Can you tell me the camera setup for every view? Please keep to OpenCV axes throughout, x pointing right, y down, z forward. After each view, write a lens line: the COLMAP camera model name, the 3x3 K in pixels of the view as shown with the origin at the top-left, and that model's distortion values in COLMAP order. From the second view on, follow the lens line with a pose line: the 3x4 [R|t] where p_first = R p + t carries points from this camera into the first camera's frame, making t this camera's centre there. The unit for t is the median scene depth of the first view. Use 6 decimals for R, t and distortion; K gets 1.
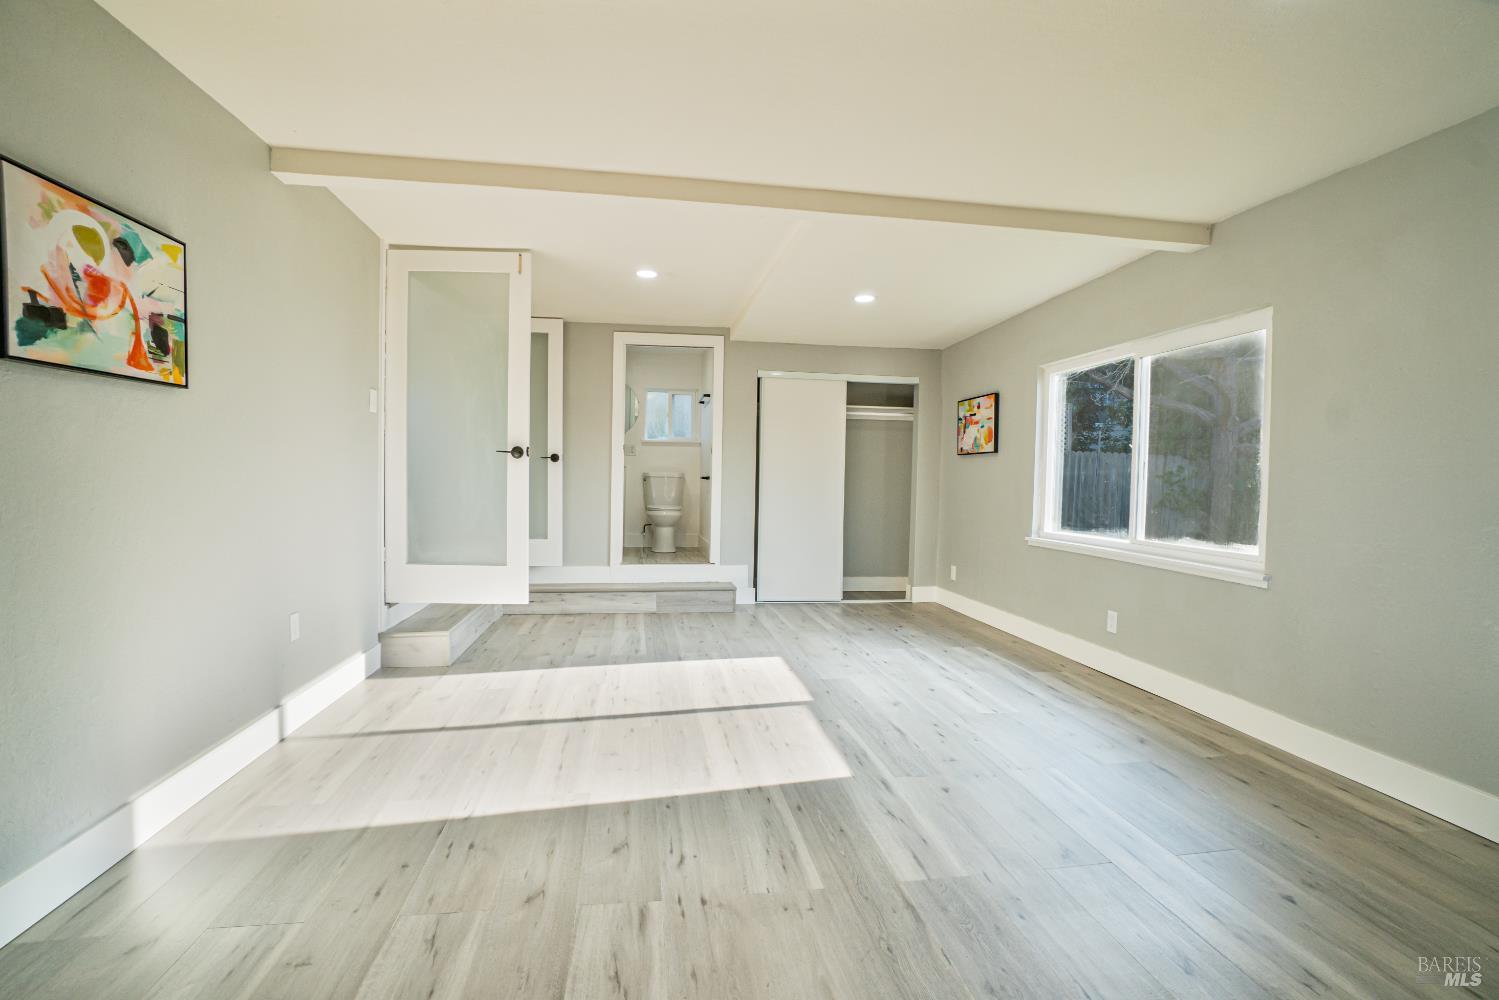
lens RADIAL K [[673.3, 0, 744.9], [0, 673.3, 499.2], [0, 0, 1]] dist [-0.067628, 0.023652]
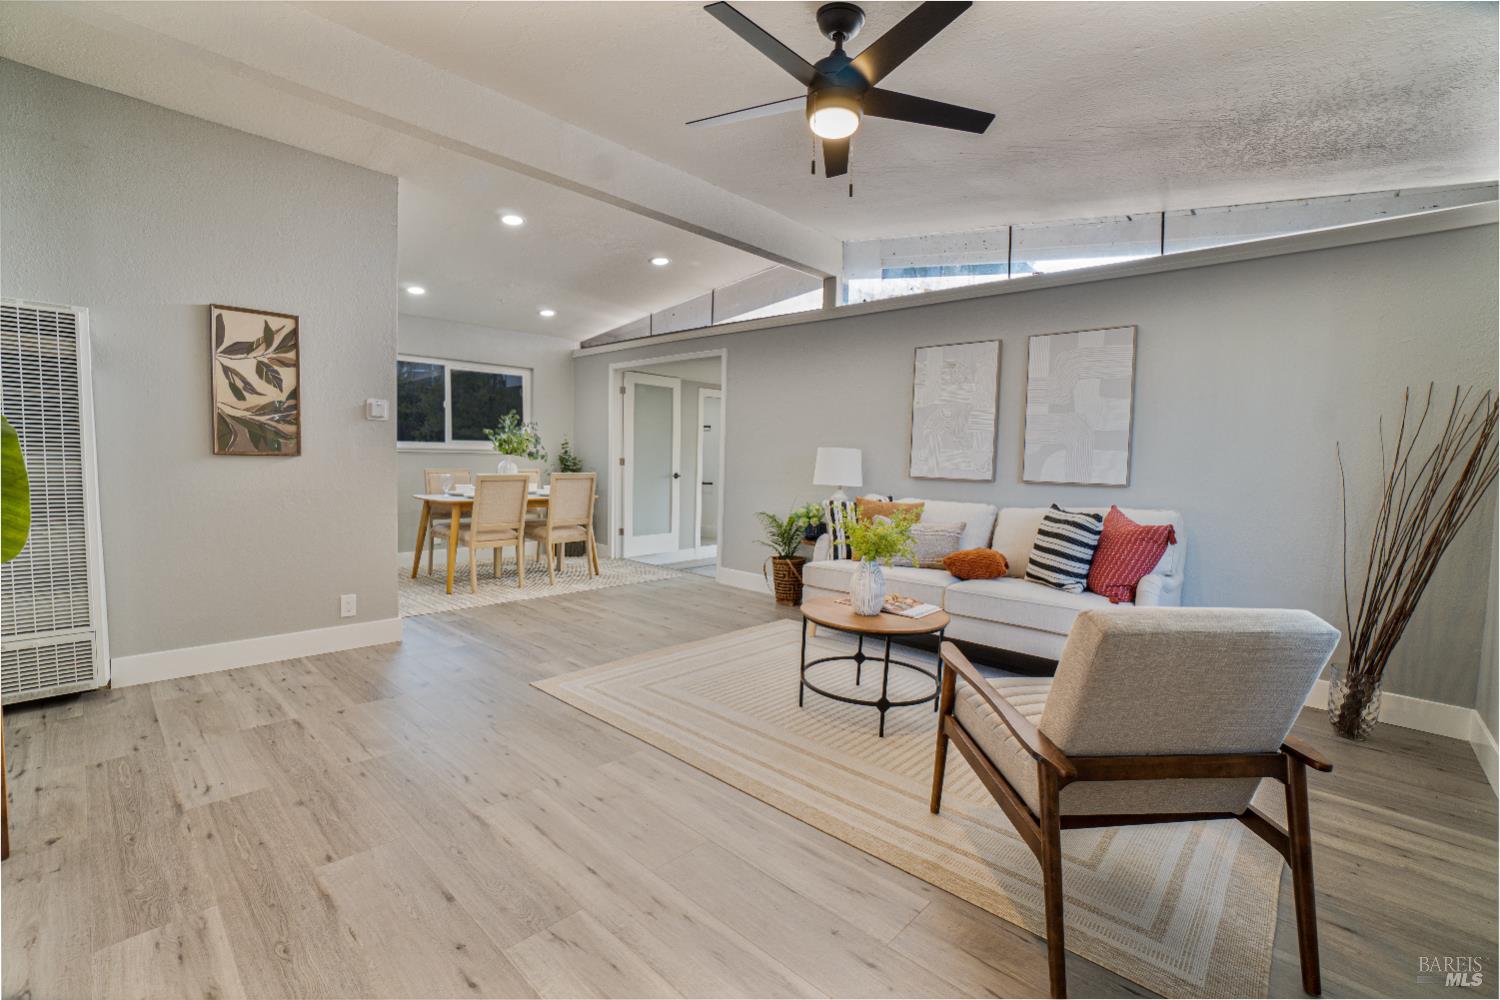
lens RADIAL K [[655.1, 0, 737.8], [0, 655.1, 502.3], [0, 0, 1]] dist [-0.065499, 0.021456]
pose [[0.791001, -0.038918, 0.610576, -1.800062], [0.001680, 0.998109, 0.061443, -0.158697], [-0.611813, -0.047576, 0.789571, -0.326009]]
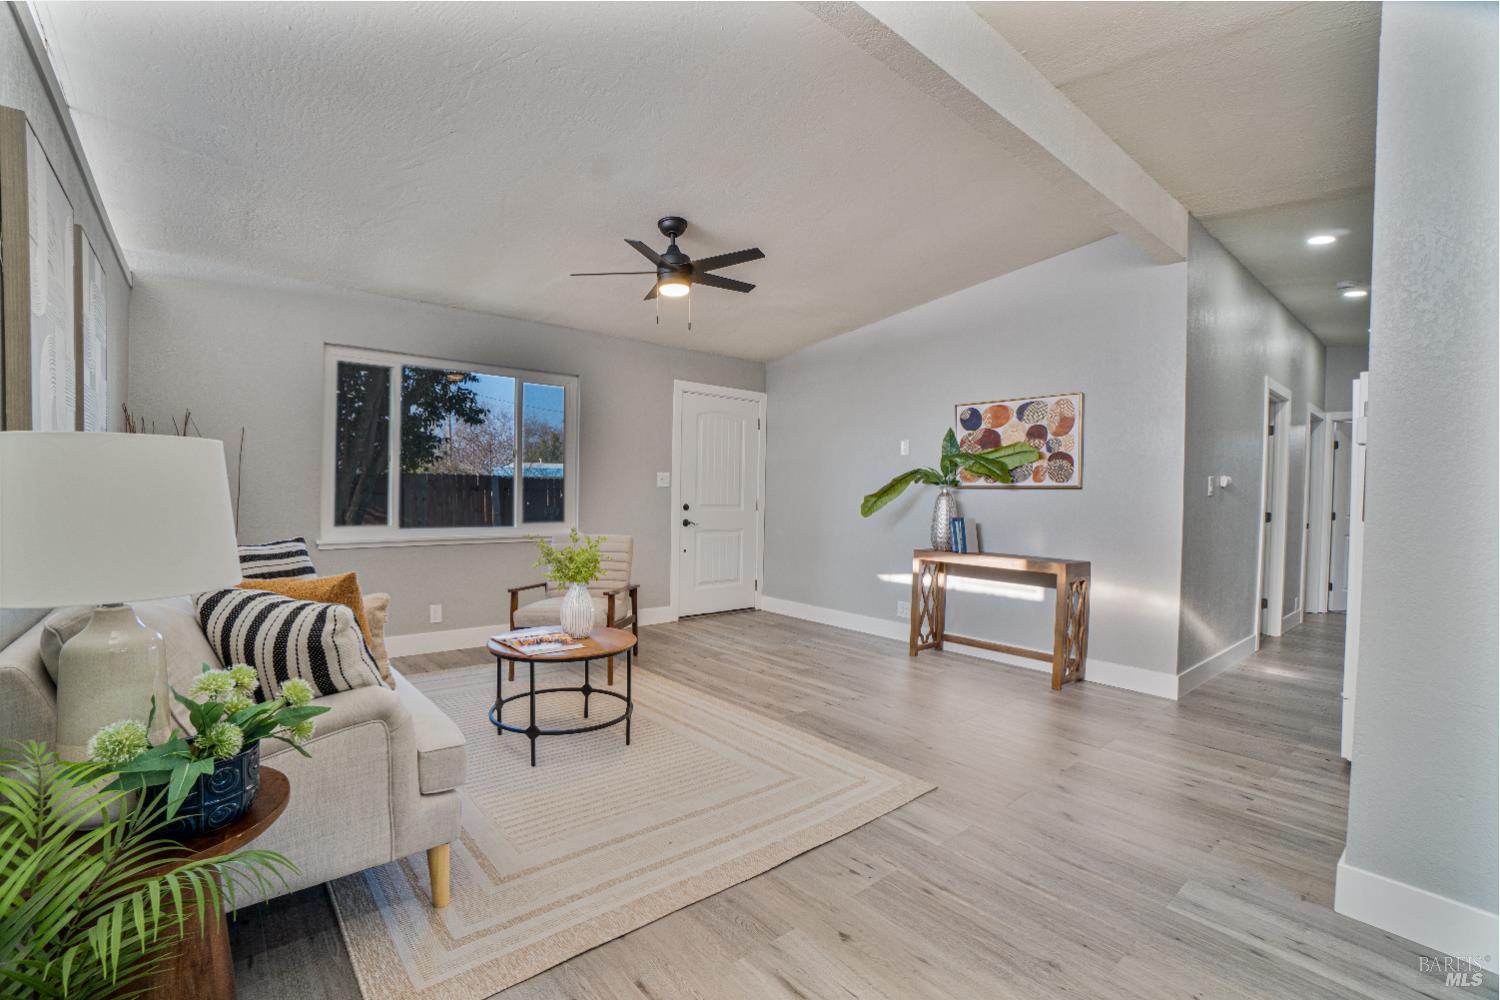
lens RADIAL K [[673.8, 0, 745.4], [0, 673.8, 499.2], [0, 0, 1]] dist [-0.067628, 0.023652]
pose [[-0.846713, -0.031568, -0.531112, -0.807297], [-0.048007, 0.998699, 0.017173, -0.176241], [0.529879, 0.040038, -0.847127, 1.202108]]
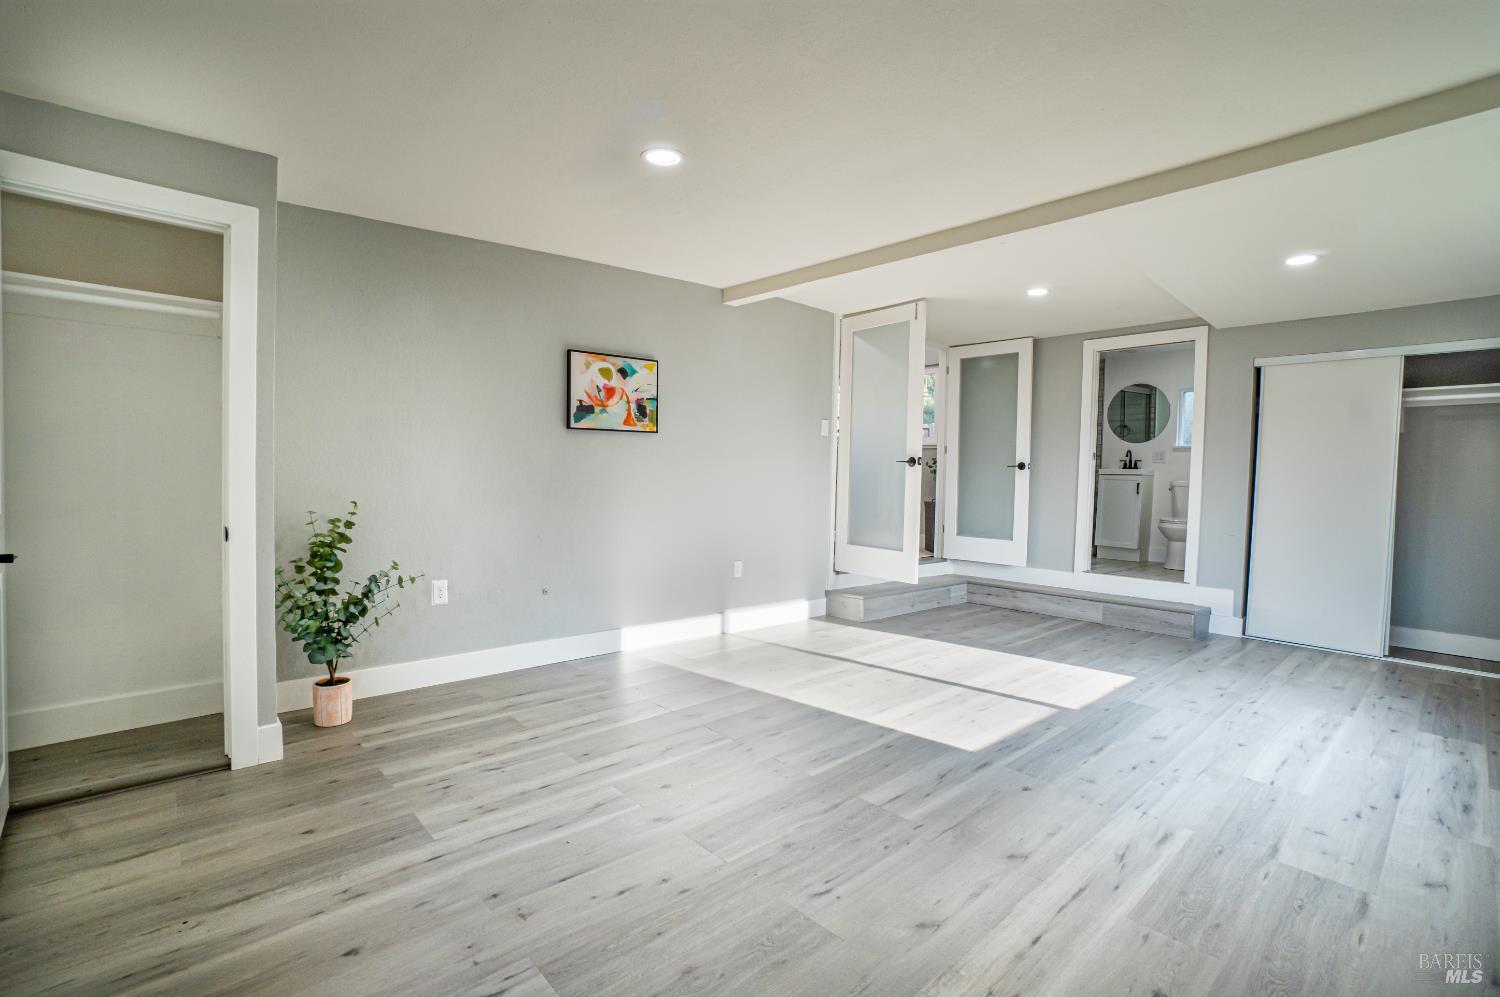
lens RADIAL K [[673.8, 0, 745.4], [0, 673.8, 497.7], [0, 0, 1]] dist [-0.067628, 0.023652]
pose [[0.554162, 0.024128, -0.832059, 0.638878], [-0.040107, 0.999193, 0.002263, 0.007983], [0.831442, 0.032117, 0.554683, 0.052180]]
